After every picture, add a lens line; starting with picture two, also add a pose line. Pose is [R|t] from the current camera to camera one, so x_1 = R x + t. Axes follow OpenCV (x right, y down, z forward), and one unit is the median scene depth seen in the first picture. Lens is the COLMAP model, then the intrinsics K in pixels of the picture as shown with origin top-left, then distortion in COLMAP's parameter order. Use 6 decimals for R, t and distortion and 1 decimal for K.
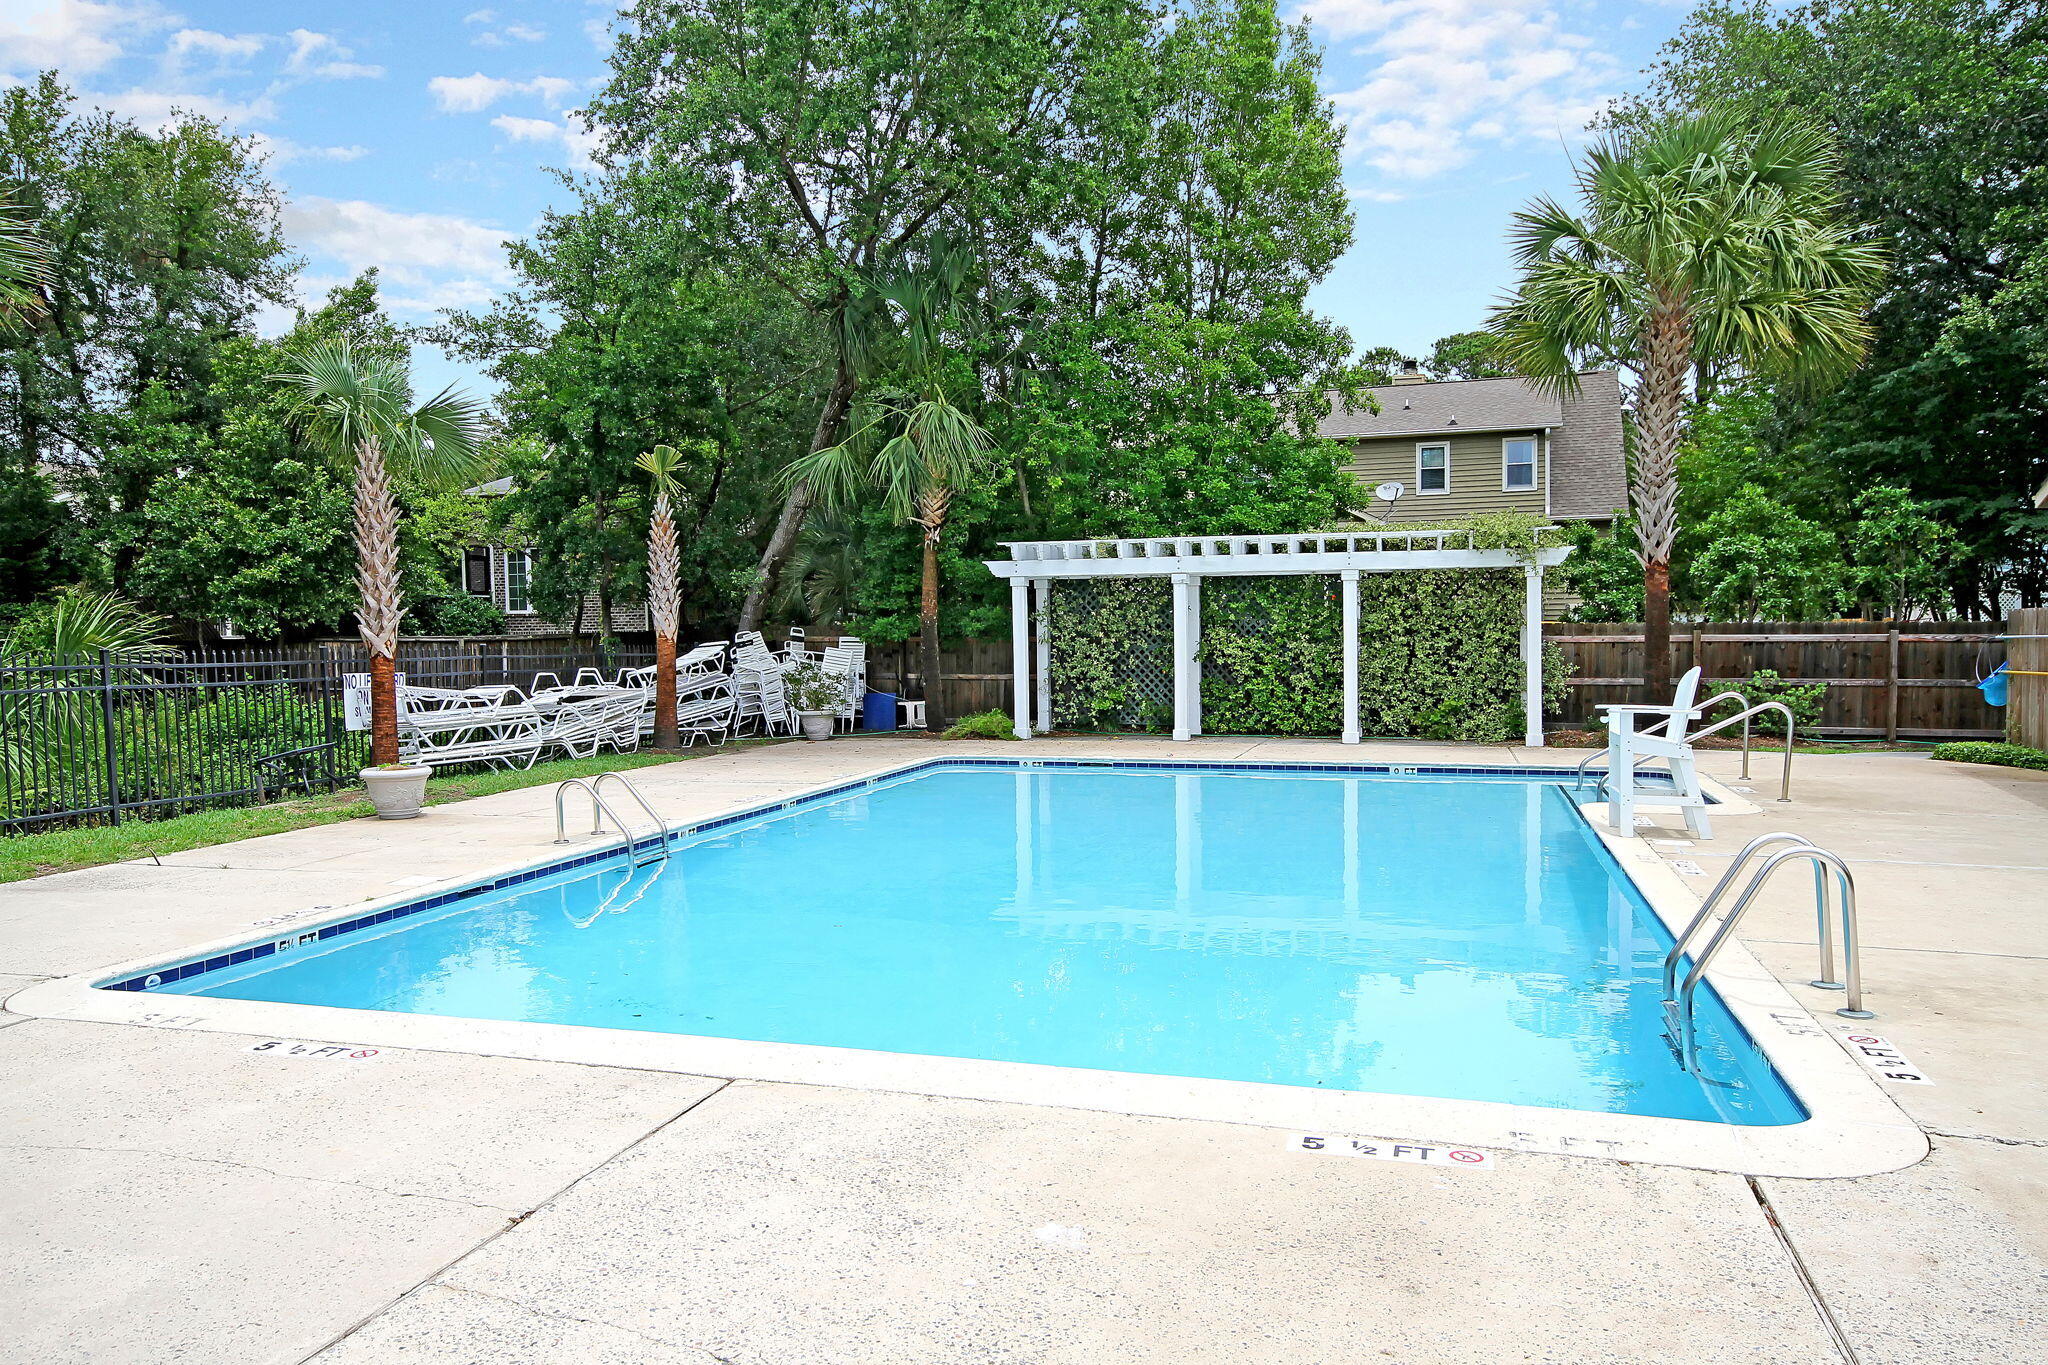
lens RADIAL K [[1446.3, 0, 1023.7], [0, 1446.3, 688.4], [0, 0, 1]] dist [0.025938, 0.001982]
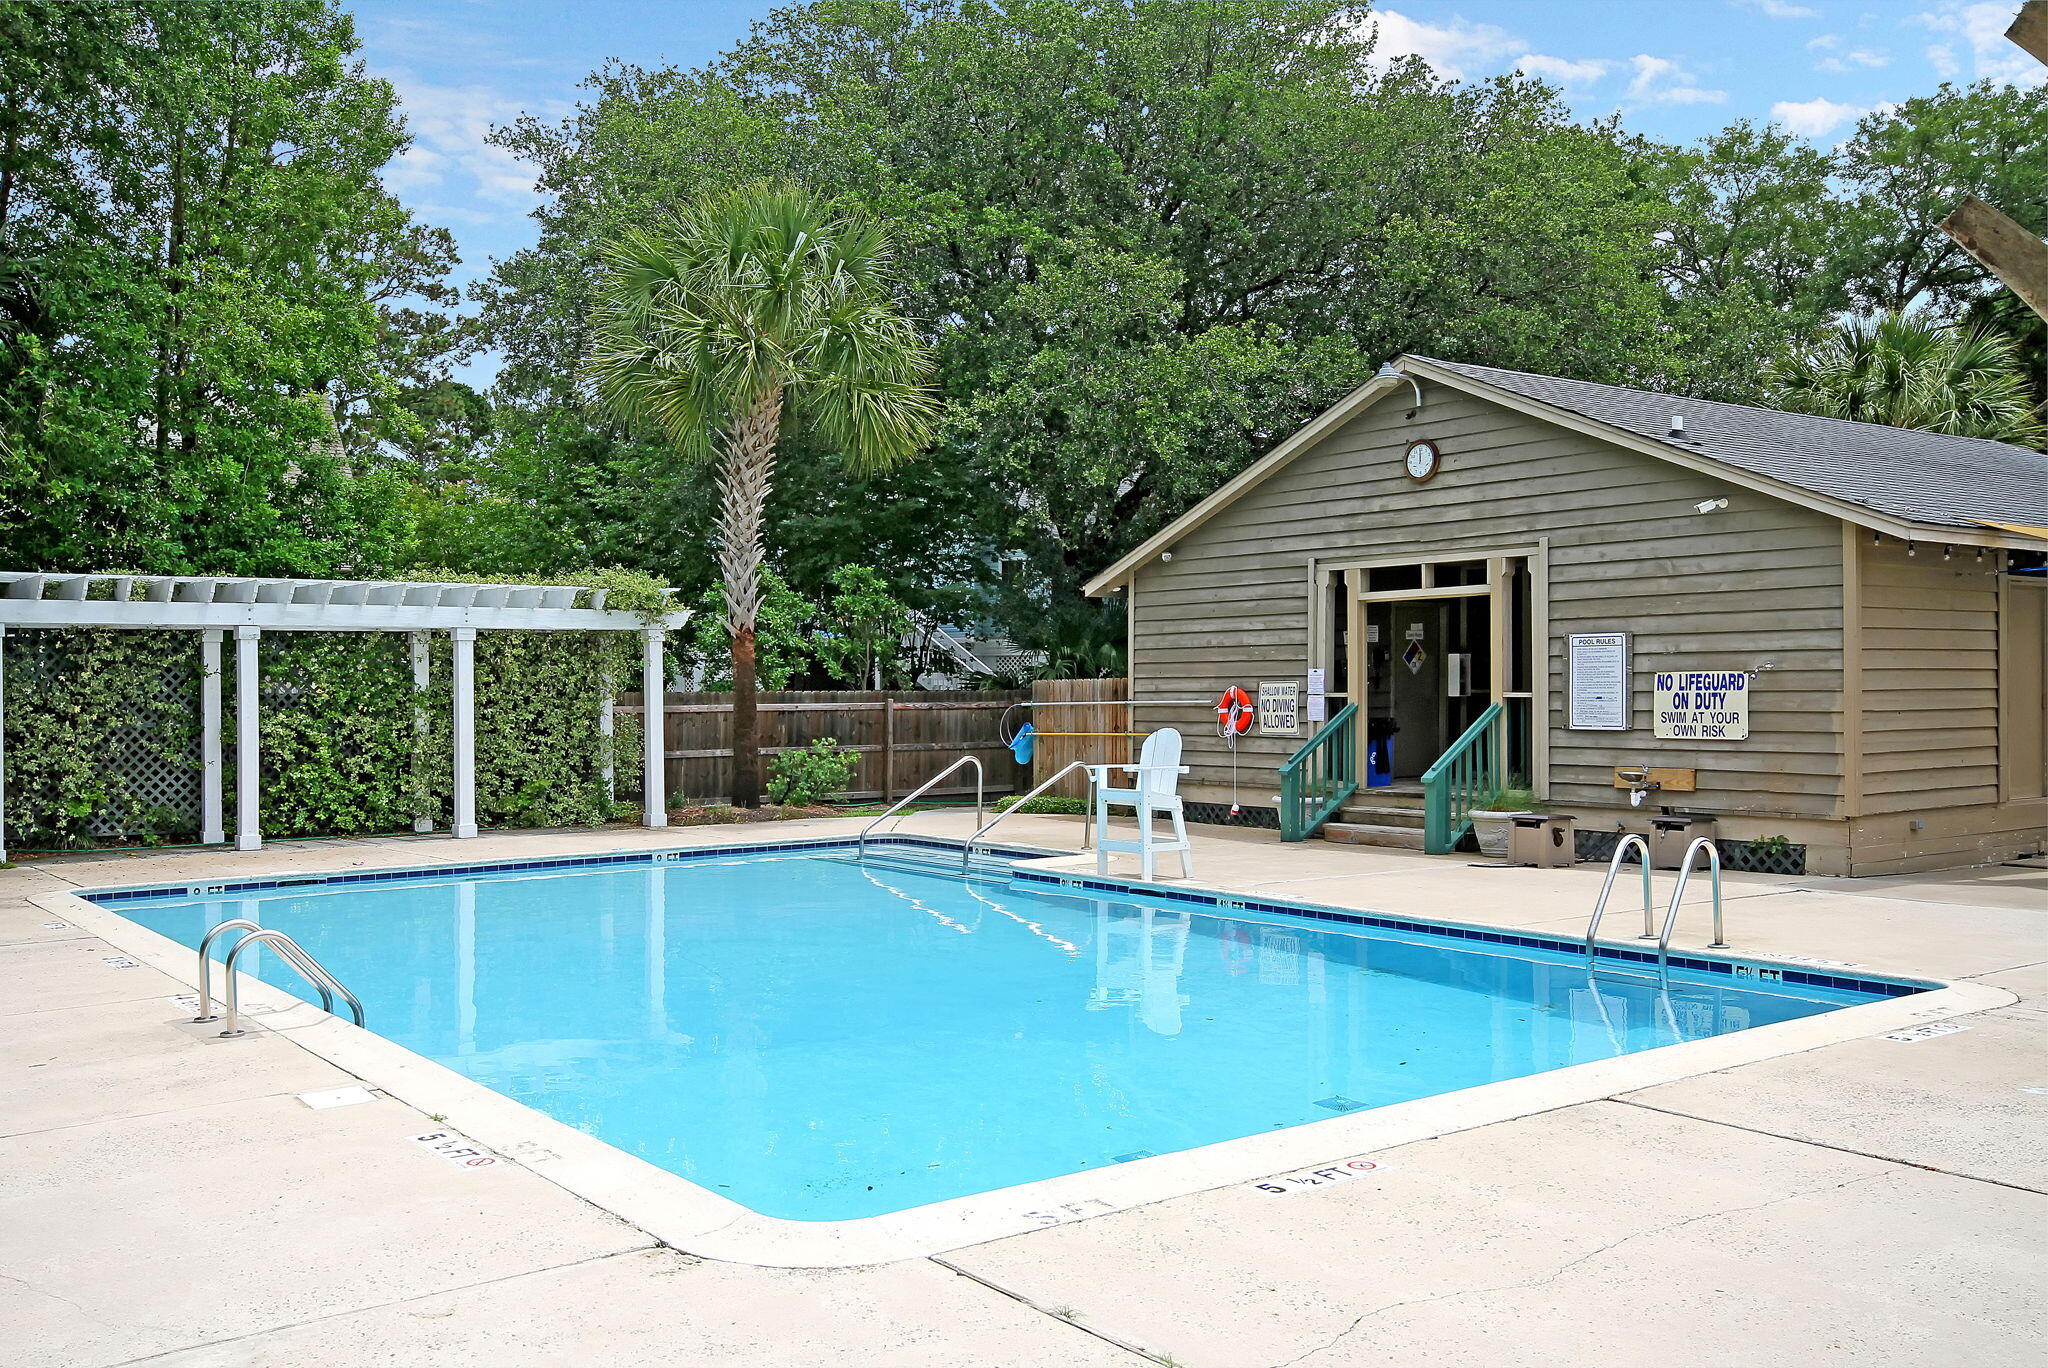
lens RADIAL K [[1772.7, 0, 1022.9], [0, 1772.7, 679.4], [0, 0, 1]] dist [-0.016786, -0.004587]
pose [[0.599734, 0.005348, 0.800182, -0.389934], [0.038810, 0.998606, -0.035762, -0.003690], [-0.799258, 0.052503, 0.598690, 0.136838]]
